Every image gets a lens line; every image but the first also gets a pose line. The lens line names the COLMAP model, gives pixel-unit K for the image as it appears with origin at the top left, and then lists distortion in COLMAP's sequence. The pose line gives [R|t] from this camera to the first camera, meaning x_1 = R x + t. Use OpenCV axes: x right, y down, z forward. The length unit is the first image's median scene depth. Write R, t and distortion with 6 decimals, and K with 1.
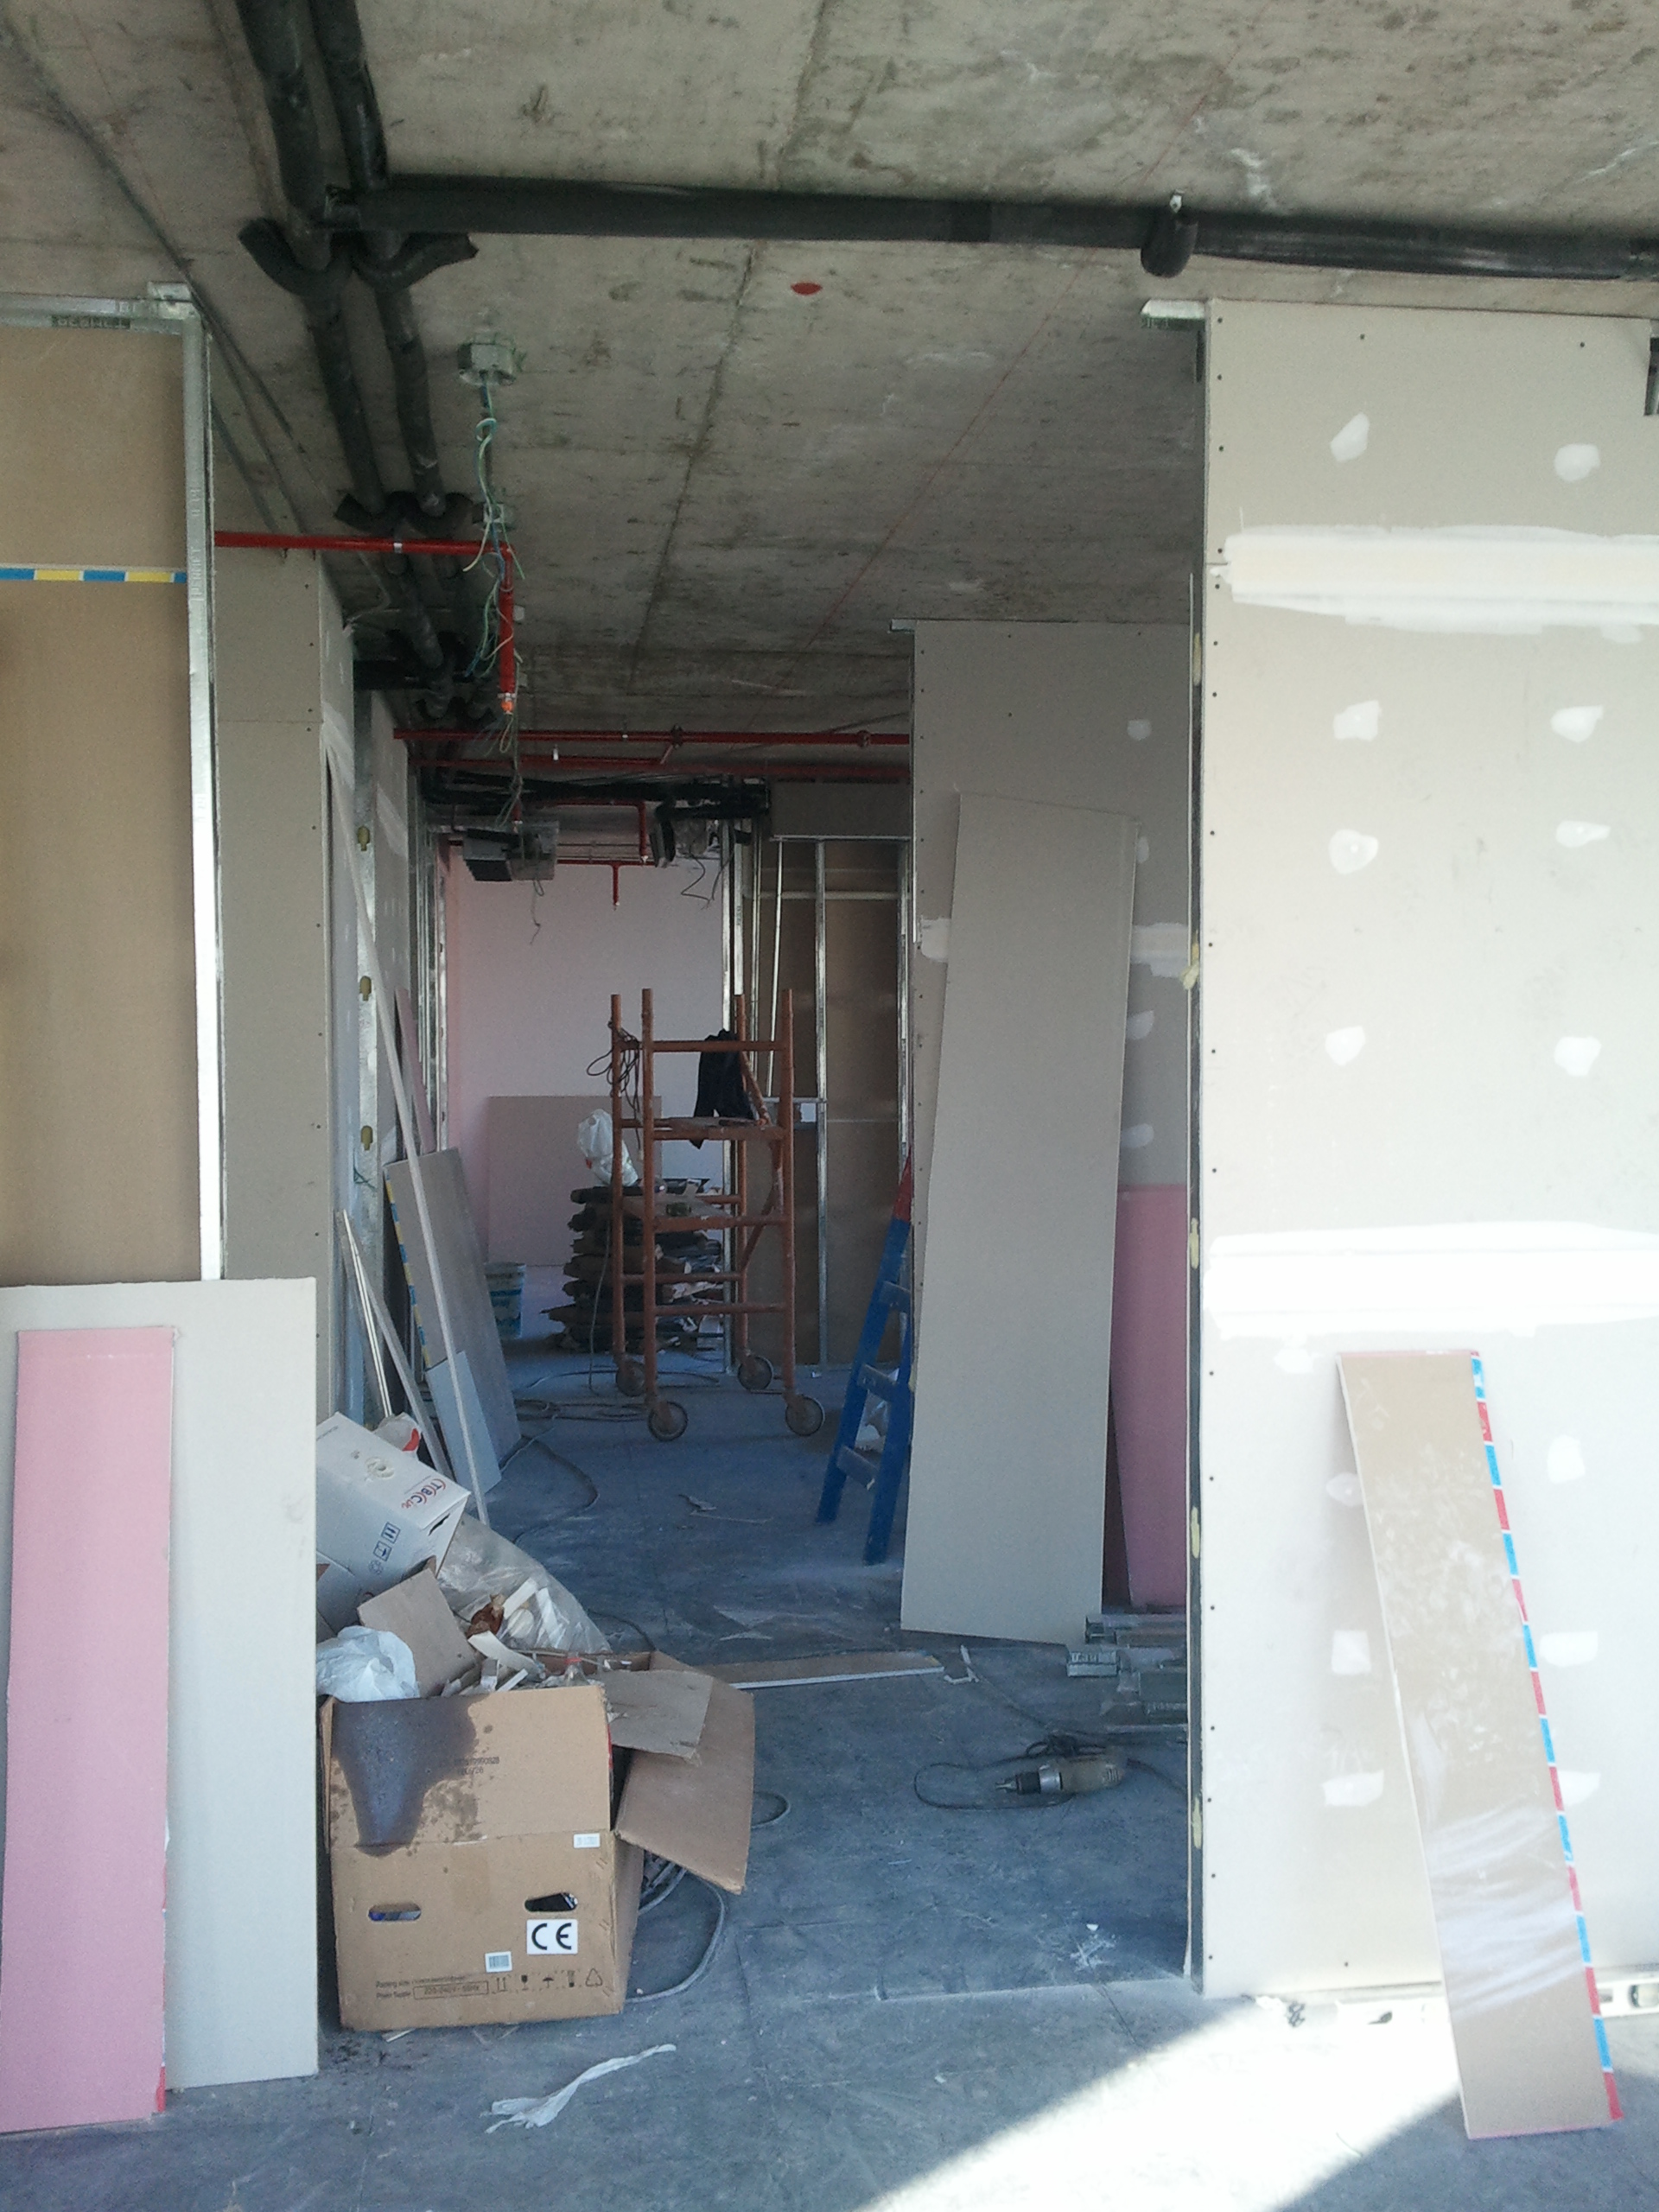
lens RADIAL K [[2191.7, 0, 829.5], [0, 2191.7, 1106.0], [0, 0, 1]] dist [0.108202, -0.256942]
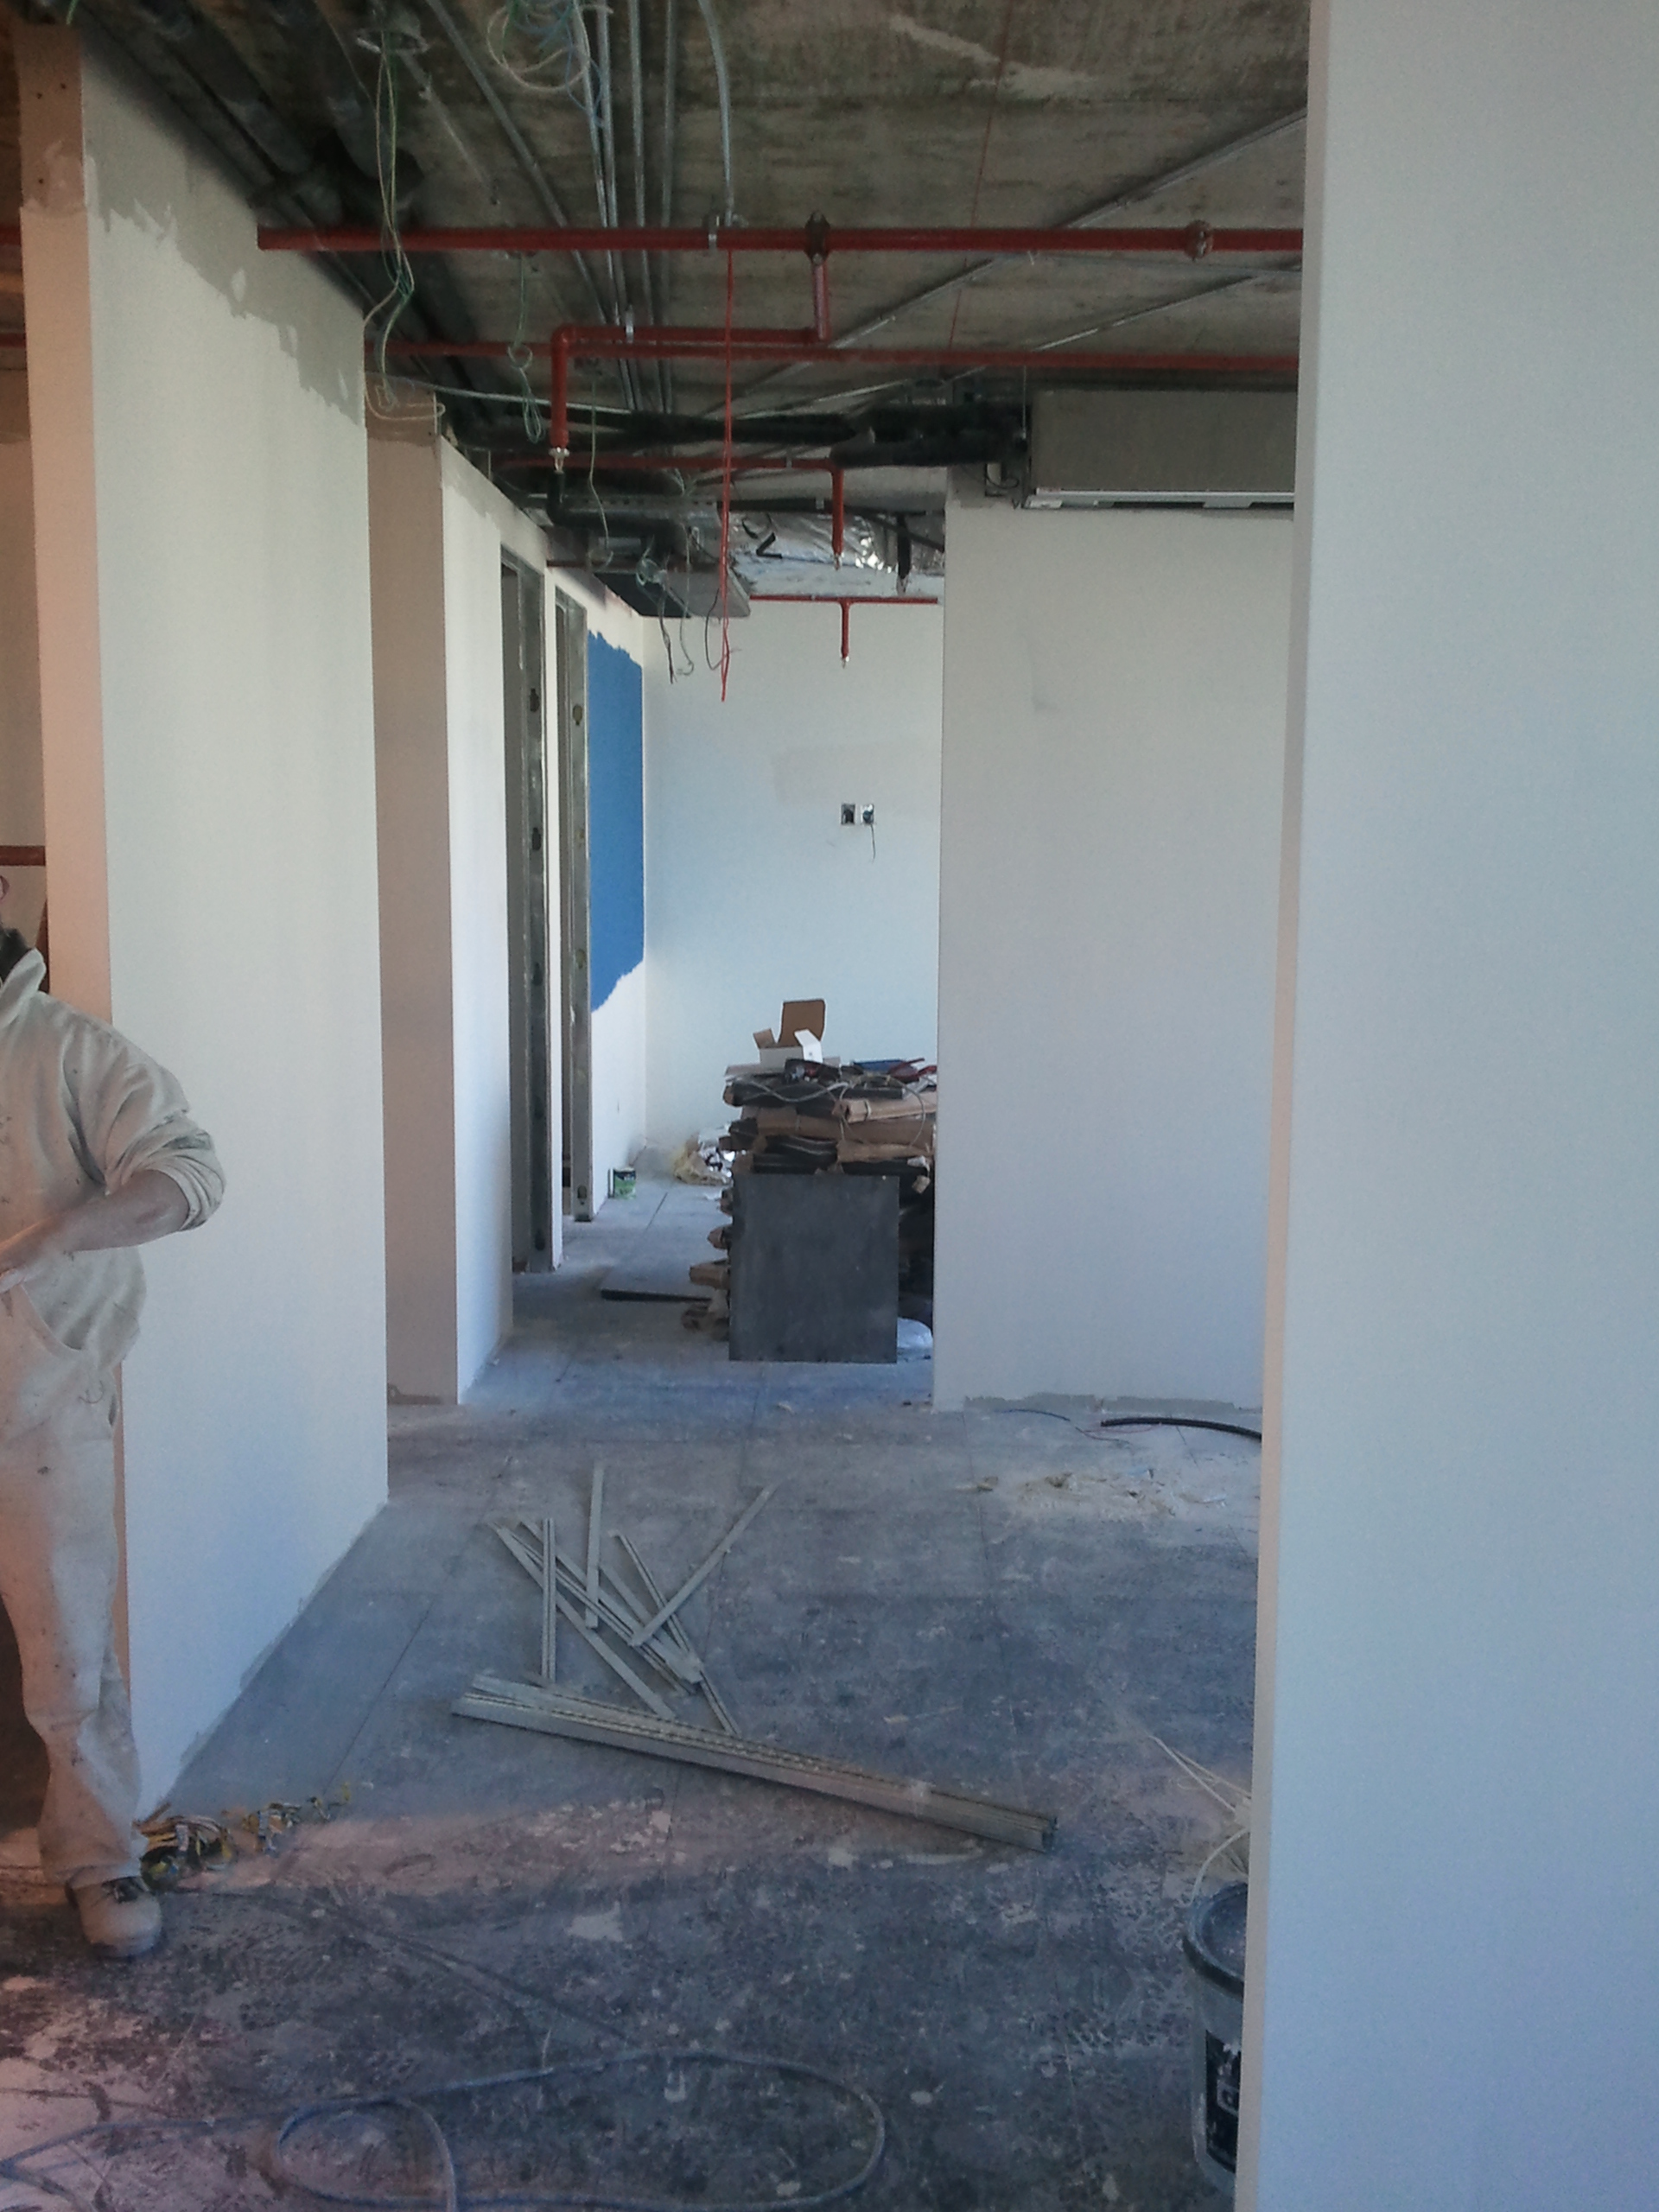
lens RADIAL K [[2191.7, 0, 829.5], [0, 2191.7, 1106.0], [0, 0, 1]] dist [0.108202, -0.256942]
pose [[0.987707, 0.035346, -0.152265, 0.012379], [-0.022677, 0.996195, 0.084152, -0.010877], [0.154660, -0.079664, 0.984751, 0.361975]]
